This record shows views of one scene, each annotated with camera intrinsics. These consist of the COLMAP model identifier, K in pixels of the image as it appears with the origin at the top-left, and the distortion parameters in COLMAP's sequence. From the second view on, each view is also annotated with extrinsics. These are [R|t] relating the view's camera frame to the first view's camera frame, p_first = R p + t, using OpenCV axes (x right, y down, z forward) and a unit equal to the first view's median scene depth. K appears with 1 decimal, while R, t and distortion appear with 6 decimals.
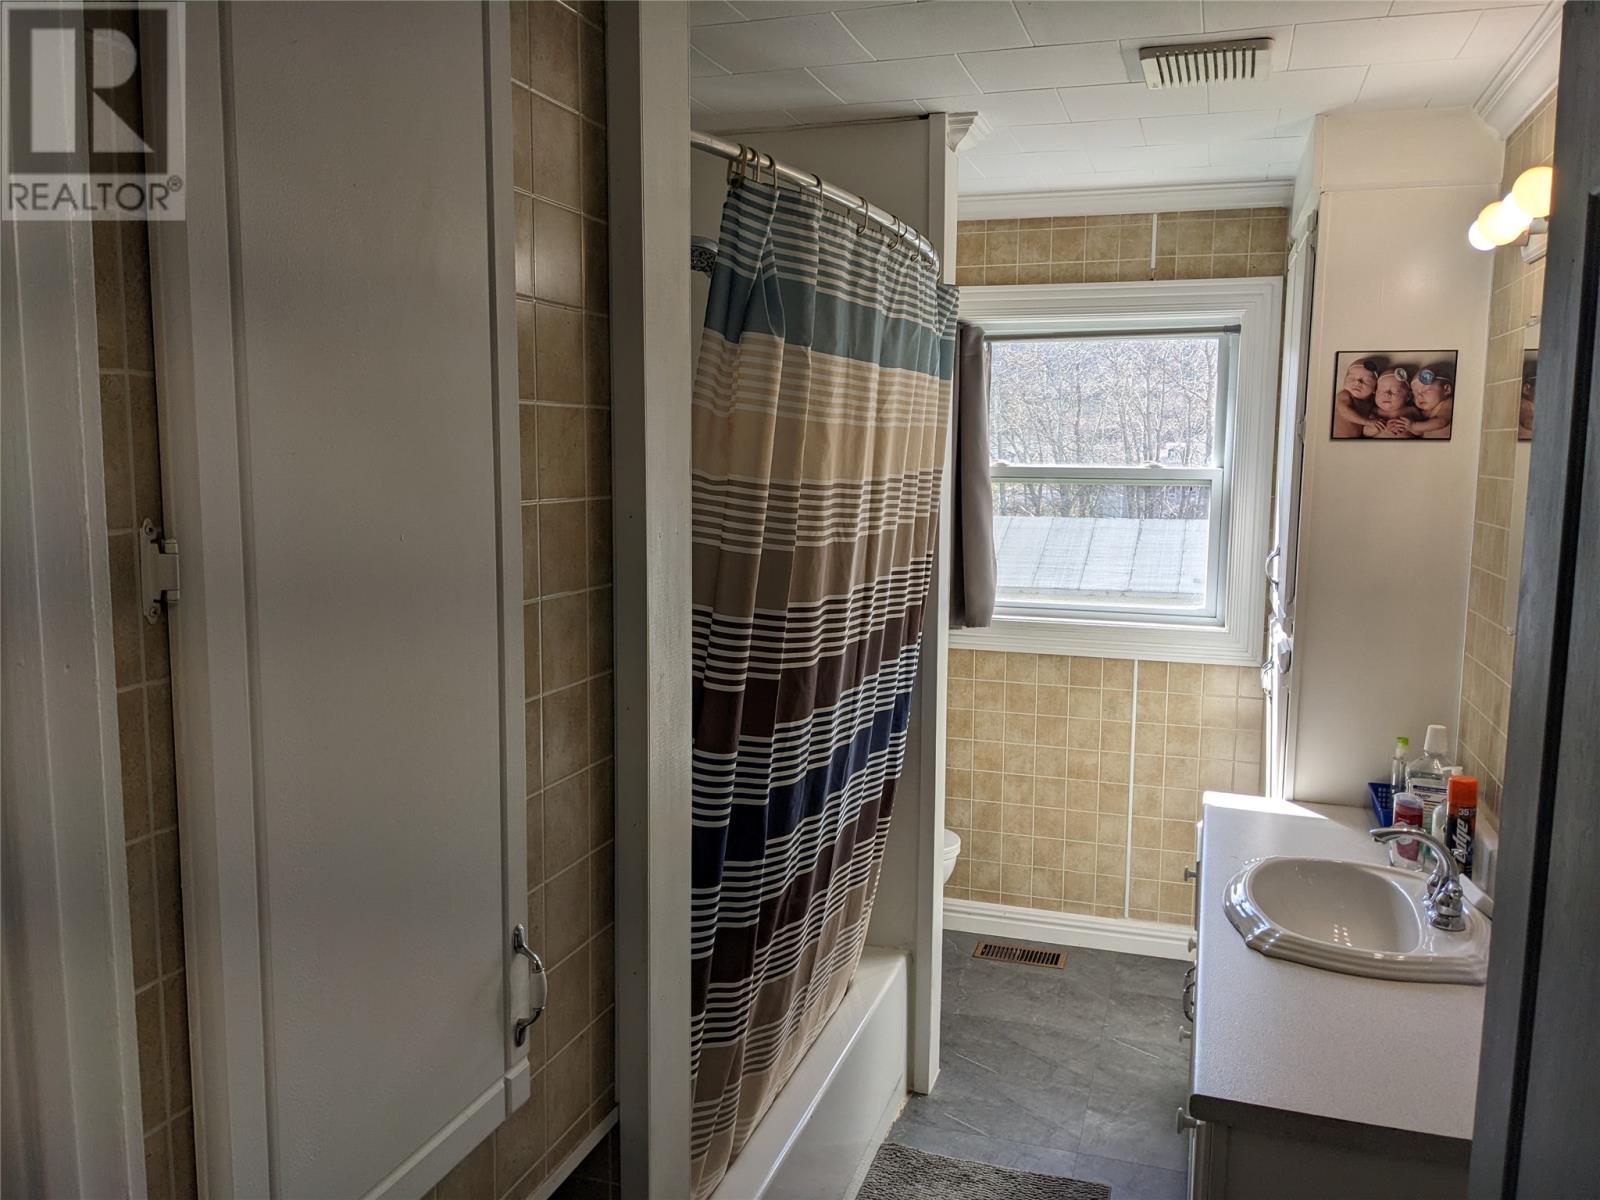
lens RADIAL K [[1263.7, 0, 792.2], [0, 1263.7, 597.4], [0, 0, 1]] dist [0.062286, -0.094508]
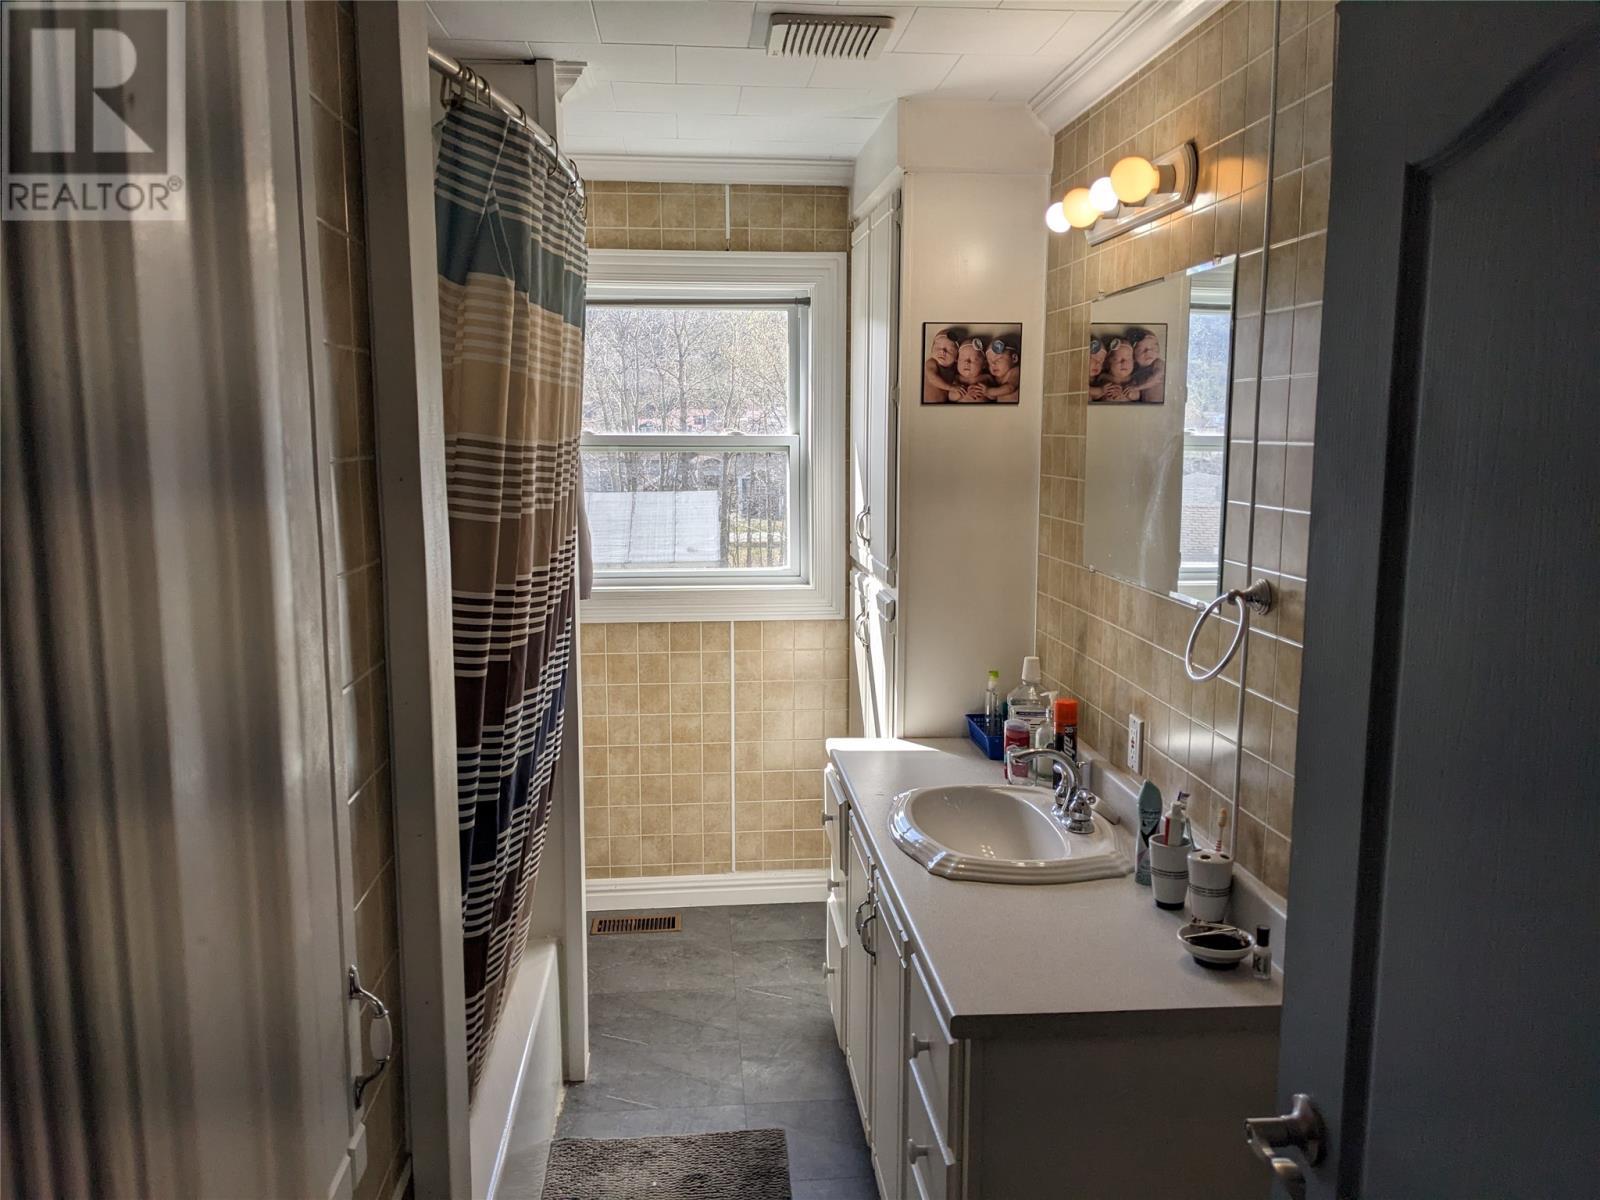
lens RADIAL K [[1263.7, 0, 805.0], [0, 1263.7, 596.8], [0, 0, 1]] dist [0.062286, -0.094508]
pose [[0.917282, -0.063625, 0.393123, -0.106684], [0.056463, 0.997961, 0.029768, 0.002621], [-0.394215, -0.005109, 0.919004, 0.046515]]
